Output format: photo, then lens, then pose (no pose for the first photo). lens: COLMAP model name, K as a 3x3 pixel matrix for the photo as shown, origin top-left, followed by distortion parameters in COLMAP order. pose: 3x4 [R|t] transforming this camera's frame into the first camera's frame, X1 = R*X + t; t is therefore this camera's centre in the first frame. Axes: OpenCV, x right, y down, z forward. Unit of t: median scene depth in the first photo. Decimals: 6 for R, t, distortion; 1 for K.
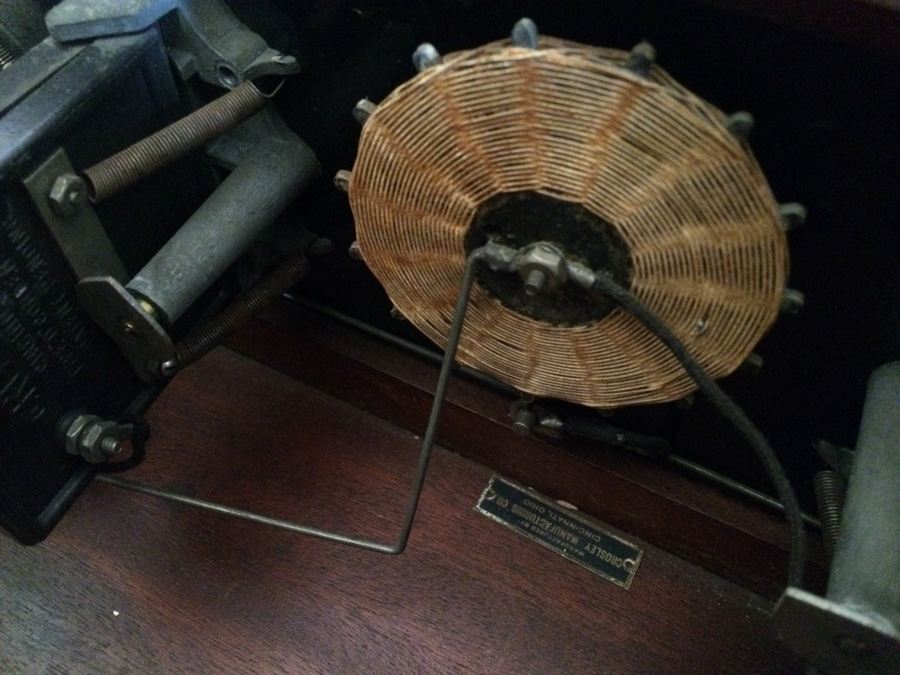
lens RADIAL K [[777.7, 0, 451.6], [0, 777.7, 335.5], [0, 0, 1]] dist [0.052820, -0.116144]
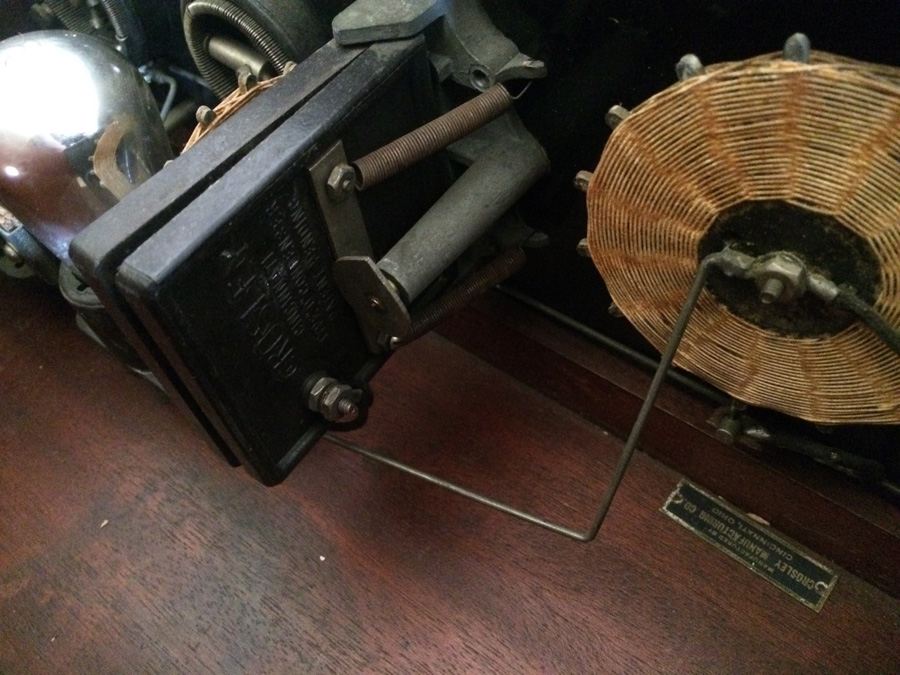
lens RADIAL K [[777.7, 0, 443.0], [0, 777.7, 336.7], [0, 0, 1]] dist [0.052820, -0.116144]
pose [[0.974518, 0.090266, -0.205344, -0.088258], [-0.088598, 0.995917, 0.017319, 0.010020], [0.206069, 0.001315, 0.978537, -0.071660]]
